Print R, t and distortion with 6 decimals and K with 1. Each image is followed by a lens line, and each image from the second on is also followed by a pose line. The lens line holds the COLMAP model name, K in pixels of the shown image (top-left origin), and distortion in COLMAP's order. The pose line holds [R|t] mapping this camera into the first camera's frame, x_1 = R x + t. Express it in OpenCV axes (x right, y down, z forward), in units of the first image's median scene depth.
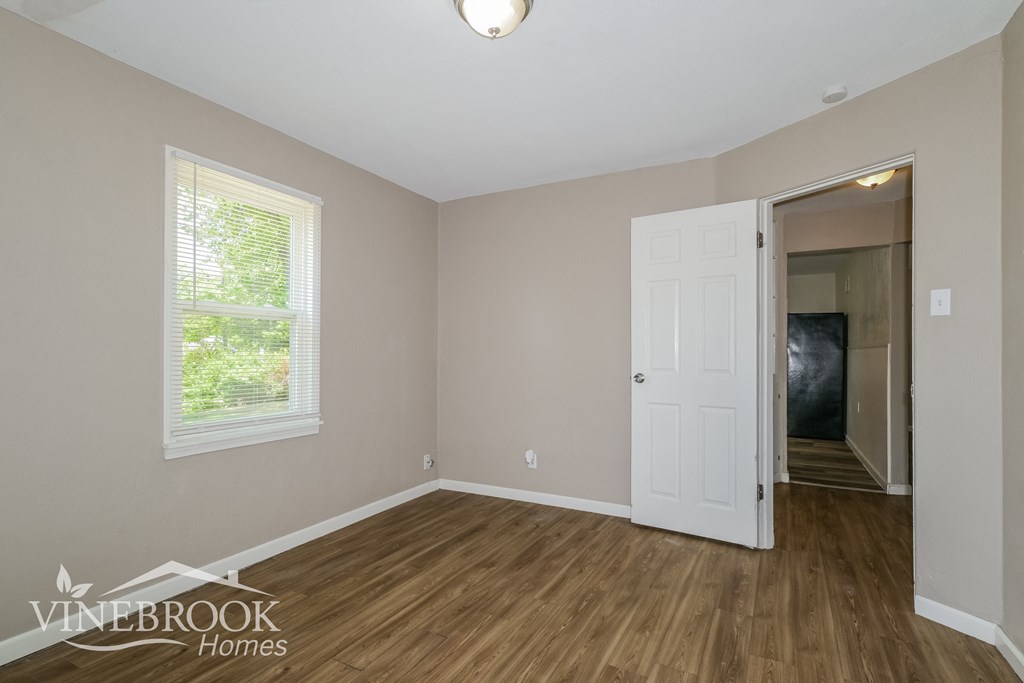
lens RADIAL K [[510.4, 0, 509.6], [0, 510.4, 345.9], [0, 0, 1]] dist [0.003398, 0.000736]
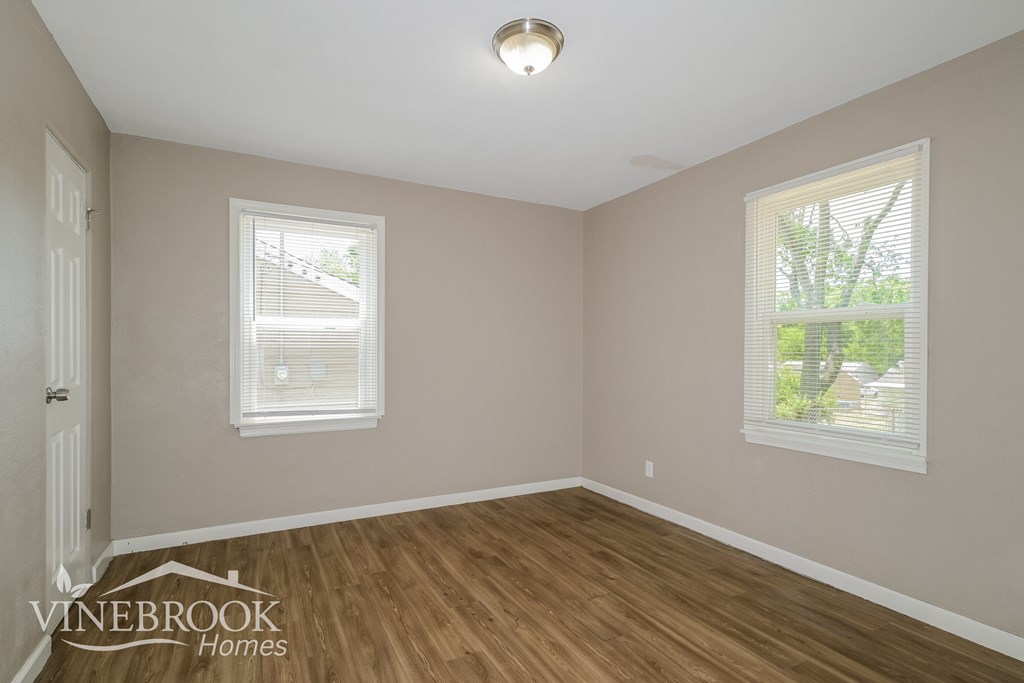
lens RADIAL K [[510.4, 0, 510.2], [0, 510.4, 349.8], [0, 0, 1]] dist [0.003398, 0.000736]
pose [[-0.568510, -0.014253, -0.822553, 0.714363], [0.001271, 0.999834, -0.018203, 0.017219], [0.822676, -0.011394, -0.568397, 1.253358]]
